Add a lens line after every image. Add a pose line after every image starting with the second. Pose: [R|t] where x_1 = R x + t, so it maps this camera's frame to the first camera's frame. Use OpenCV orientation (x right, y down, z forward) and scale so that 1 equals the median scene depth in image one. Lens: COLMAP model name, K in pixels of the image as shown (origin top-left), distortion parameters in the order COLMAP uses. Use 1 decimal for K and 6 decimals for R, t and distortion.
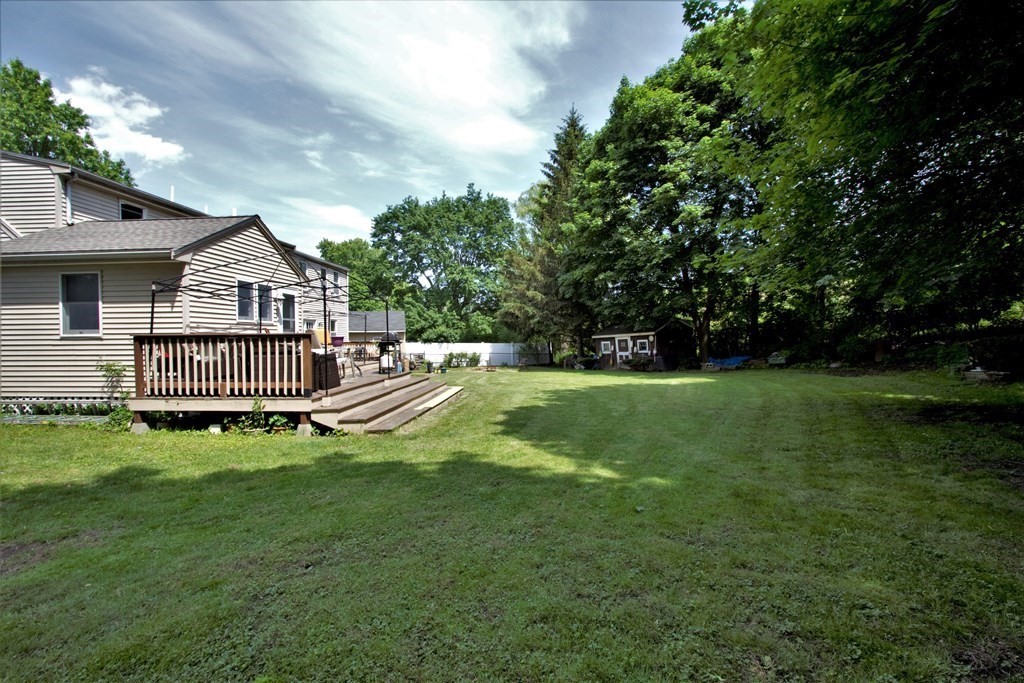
lens RADIAL K [[474.0, 0, 508.6], [0, 474.0, 345.4], [0, 0, 1]] dist [-0.015289, 0.000932]
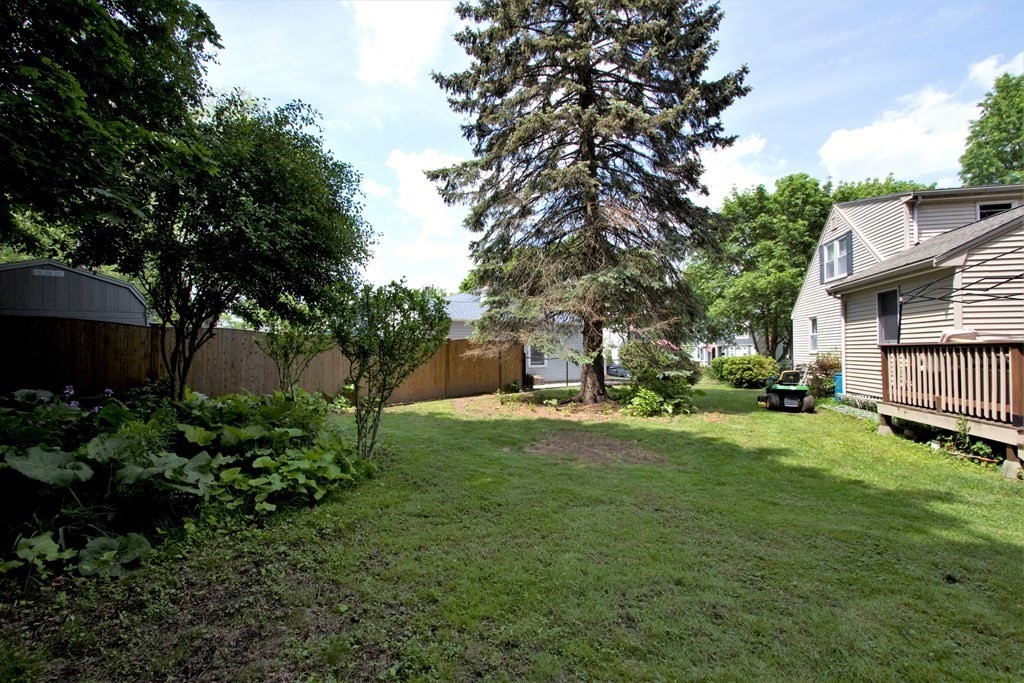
lens RADIAL K [[474.0, 0, 508.6], [0, 474.0, 345.4], [0, 0, 1]] dist [-0.015289, 0.000932]
pose [[-0.153251, -0.004212, -0.988178, 0.426871], [-0.007005, 0.999970, -0.003176, -0.011435], [0.988162, 0.006436, -0.153276, 0.304303]]
